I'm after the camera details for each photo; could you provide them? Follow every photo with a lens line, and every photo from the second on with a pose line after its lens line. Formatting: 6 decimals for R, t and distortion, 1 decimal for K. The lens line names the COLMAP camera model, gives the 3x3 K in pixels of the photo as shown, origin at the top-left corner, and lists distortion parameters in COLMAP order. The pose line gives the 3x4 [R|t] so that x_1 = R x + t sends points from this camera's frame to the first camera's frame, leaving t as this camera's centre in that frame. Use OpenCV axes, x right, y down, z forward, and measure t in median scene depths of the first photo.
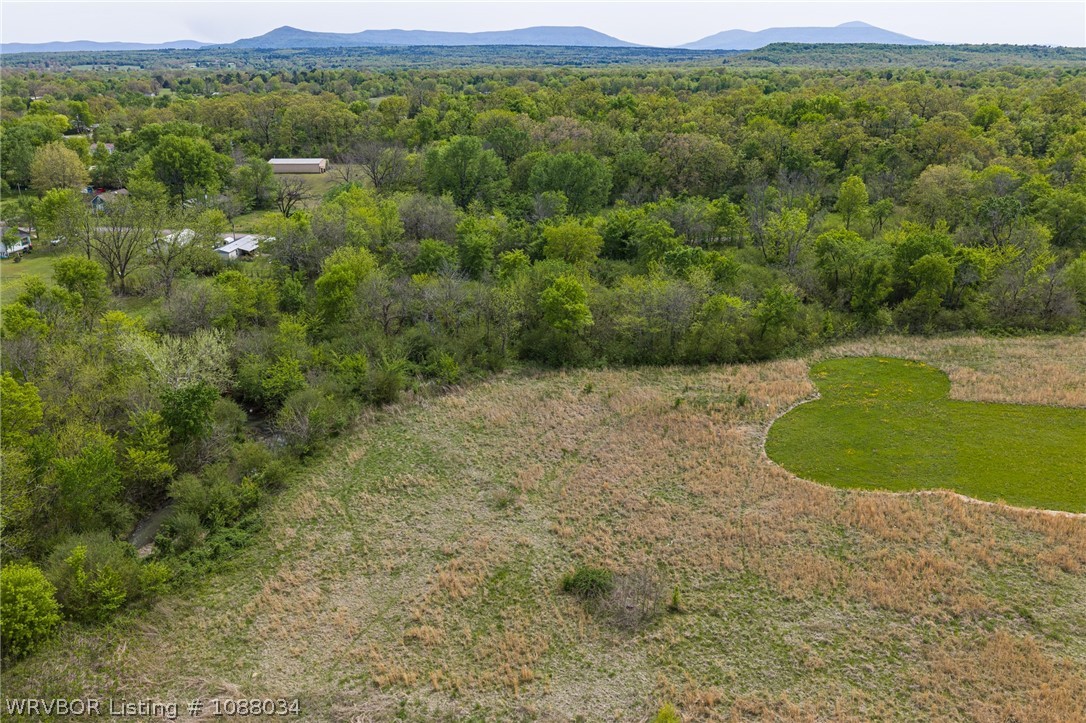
lens RADIAL K [[897.4, 0, 544.2], [0, 897.4, 358.6], [0, 0, 1]] dist [0.018552, -0.037535]
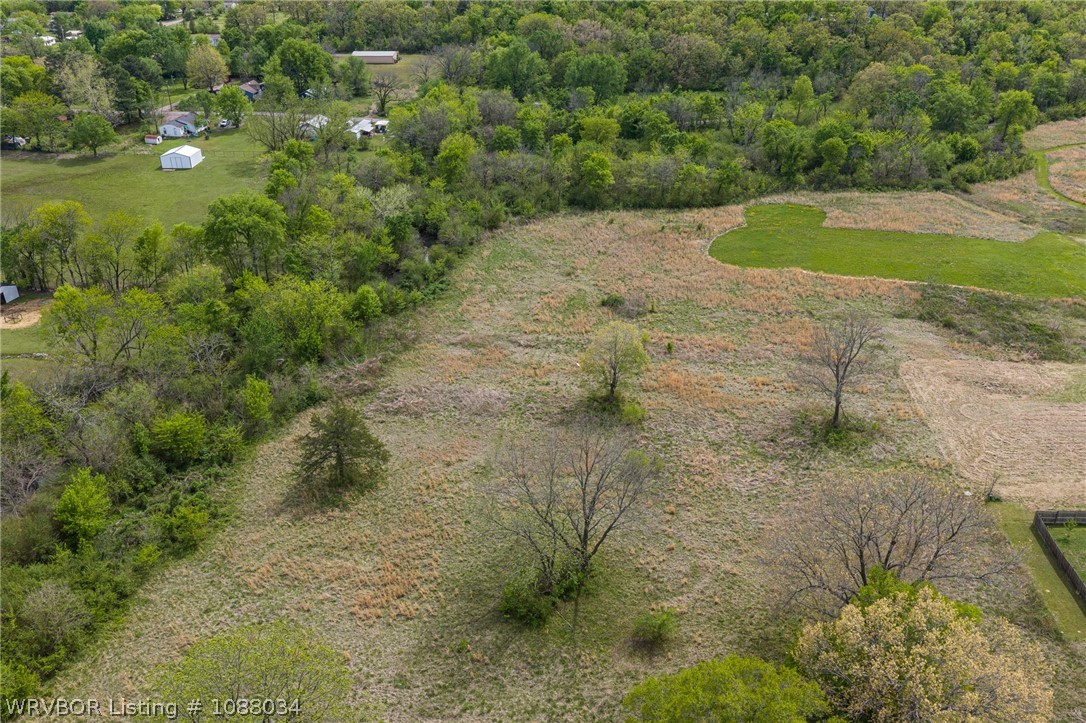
lens RADIAL K [[897.4, 0, 545.2], [0, 897.4, 358.3], [0, 0, 1]] dist [0.018552, -0.037535]
pose [[0.999938, 0.004467, -0.010218, -0.042059], [-0.002950, 0.989579, 0.143964, 0.033674], [0.010755, -0.143925, 0.989530, -0.529563]]
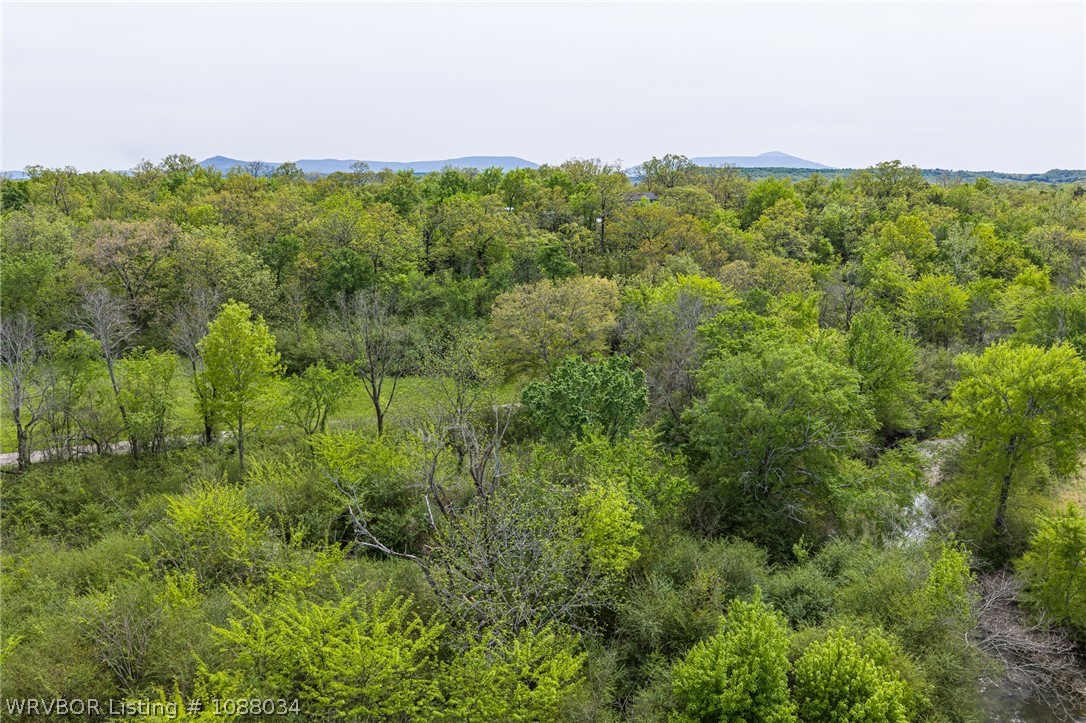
lens RADIAL K [[897.4, 0, 548.6], [0, 897.4, 362.8], [0, 0, 1]] dist [0.018552, -0.037535]
pose [[0.997507, -0.016176, 0.068683, 0.562637], [0.024888, 0.991467, -0.127957, -0.162146], [-0.066027, 0.129348, 0.989399, 0.793398]]
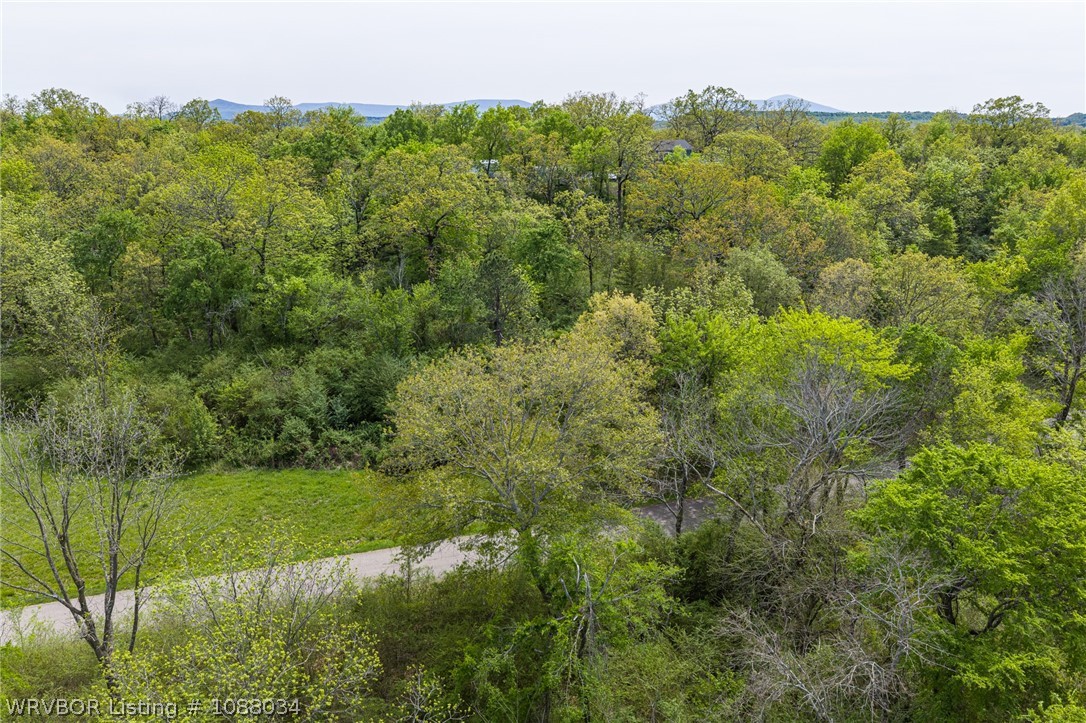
lens RADIAL K [[897.4, 0, 549.4], [0, 897.4, 363.2], [0, 0, 1]] dist [0.018552, -0.037535]
pose [[0.997886, -0.018505, 0.062297, 0.595688], [0.022807, 0.997351, -0.069071, -0.263805], [-0.060854, 0.070346, 0.995665, 1.093664]]
